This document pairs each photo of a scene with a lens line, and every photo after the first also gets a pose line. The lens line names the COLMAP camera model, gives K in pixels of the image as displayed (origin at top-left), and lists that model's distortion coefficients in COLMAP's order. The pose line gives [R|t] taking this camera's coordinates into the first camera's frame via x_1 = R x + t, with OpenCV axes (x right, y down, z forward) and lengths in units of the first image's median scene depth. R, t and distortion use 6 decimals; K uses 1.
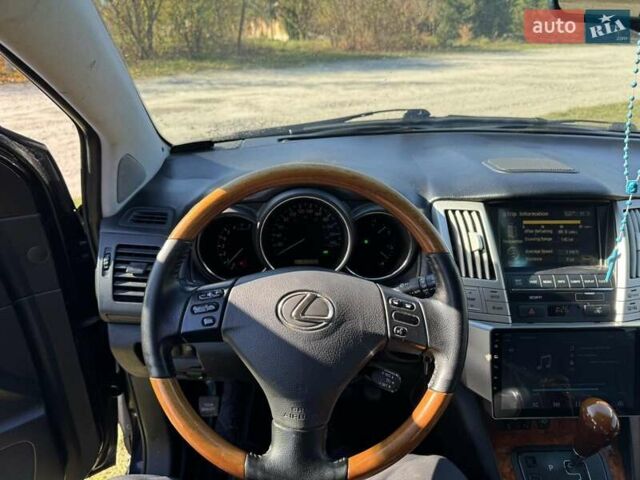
lens RADIAL K [[513.0, 0, 320.7], [0, 513.0, 238.9], [0, 0, 1]] dist [-0.010029, -0.002091]
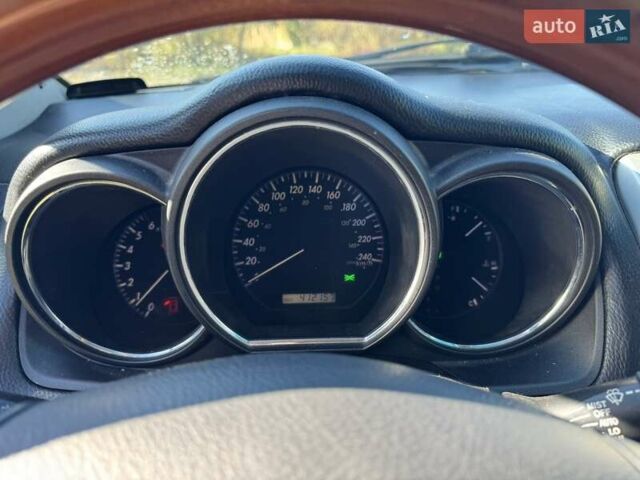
lens RADIAL K [[513.0, 0, 319.7], [0, 513.0, 240.7], [0, 0, 1]] dist [-0.010029, -0.002091]
pose [[0.999922, -0.006309, -0.010805, -0.012347], [0.006091, 0.999779, -0.020098, 0.001746], [0.010930, 0.020031, 0.999740, 0.539167]]
